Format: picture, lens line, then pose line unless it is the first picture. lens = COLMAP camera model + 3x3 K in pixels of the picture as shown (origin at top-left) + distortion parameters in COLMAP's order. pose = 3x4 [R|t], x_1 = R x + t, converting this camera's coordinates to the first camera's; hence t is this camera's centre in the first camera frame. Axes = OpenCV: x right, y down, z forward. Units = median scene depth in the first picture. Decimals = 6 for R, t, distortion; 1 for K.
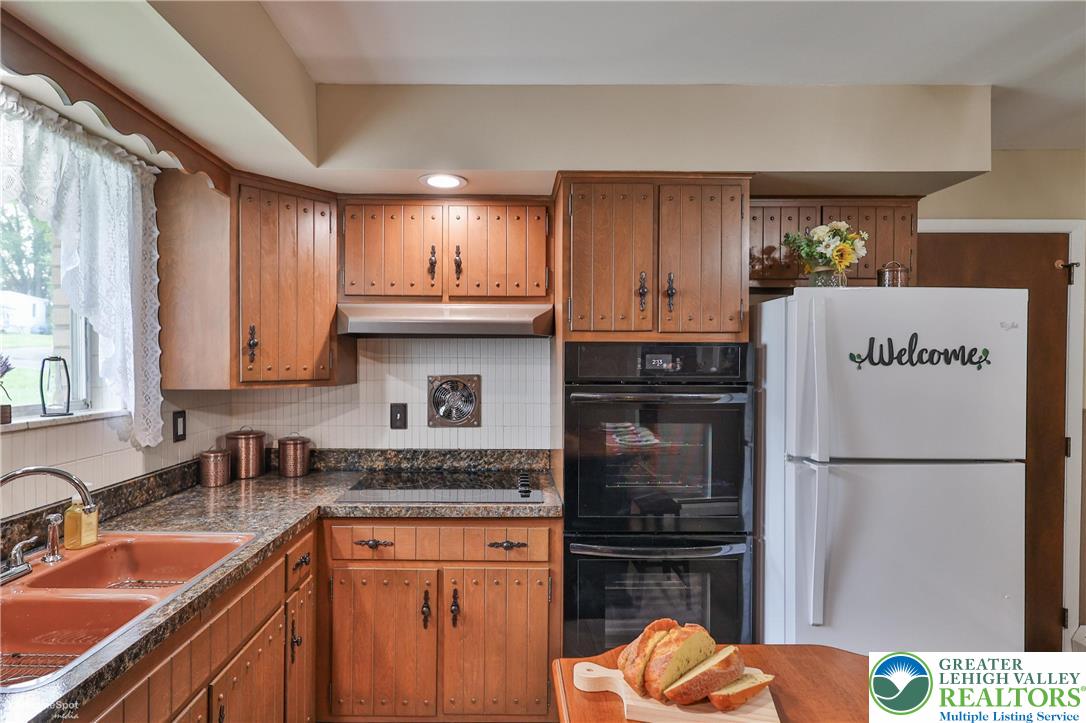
lens RADIAL K [[557.9, 0, 513.1], [0, 557.9, 366.2], [0, 0, 1]] dist [0.003781, 0.000436]
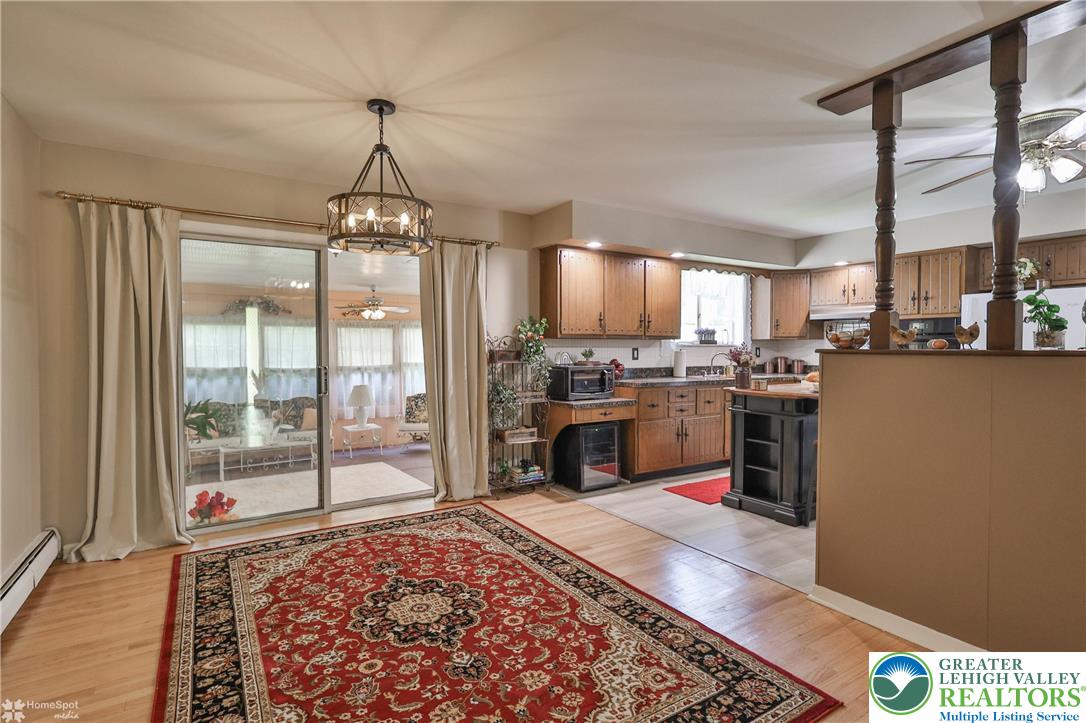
lens RADIAL K [[544.4, 0, 543.0], [0, 544.4, 361.5], [0, 0, 1]] dist [-0.003389, -0.000265]
pose [[0.532761, 0.021761, -0.845986, 1.448885], [-0.007560, 0.999752, 0.020955, 0.113913], [0.846232, -0.004768, 0.532794, -1.770098]]
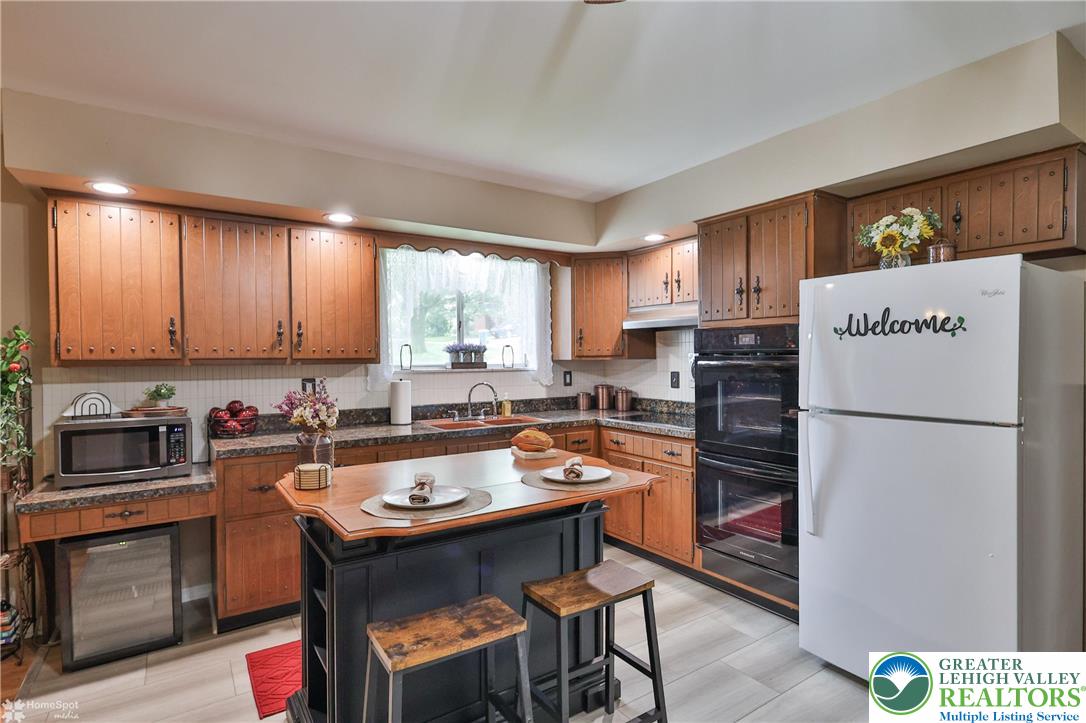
lens RADIAL K [[550.5, 0, 544.5], [0, 550.5, 370.5], [0, 0, 1]] dist [-0.002022, -0.000430]
pose [[0.557629, 0.012870, -0.829991, 1.150582], [0.001296, 0.999865, 0.016375, 0.048400], [0.830090, -0.010207, 0.557537, -0.228345]]
